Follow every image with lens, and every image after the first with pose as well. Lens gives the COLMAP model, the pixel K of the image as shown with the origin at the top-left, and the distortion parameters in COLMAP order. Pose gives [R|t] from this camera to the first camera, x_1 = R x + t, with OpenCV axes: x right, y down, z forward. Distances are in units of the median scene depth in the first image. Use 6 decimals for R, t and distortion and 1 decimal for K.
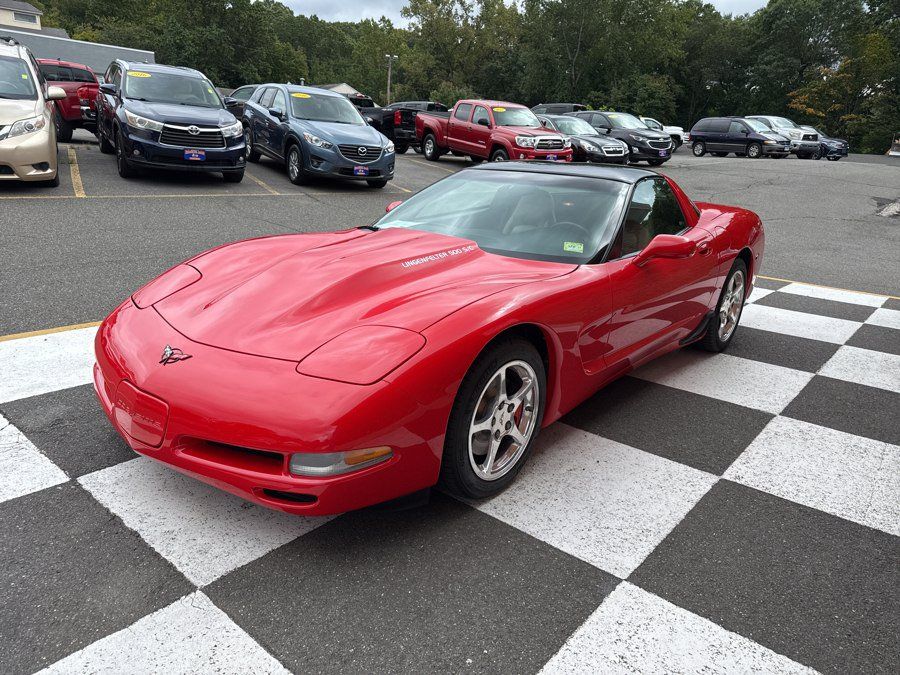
lens RADIAL K [[639.0, 0, 449.4], [0, 639.0, 342.6], [0, 0, 1]] dist [0.009318, -0.010992]
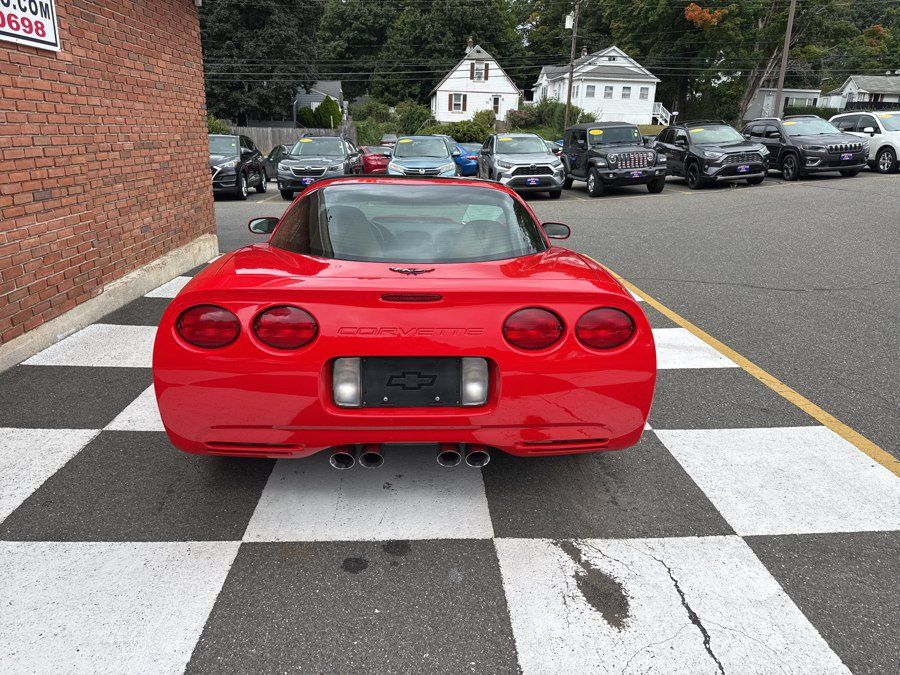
lens RADIAL K [[639.0, 0, 449.4], [0, 639.0, 342.6], [0, 0, 1]] dist [0.009318, -0.010992]
pose [[-0.733191, 0.138939, -0.665678, 0.315787], [-0.255407, 0.850974, 0.458924, -0.207330], [0.630236, 0.506498, -0.588440, 0.688416]]
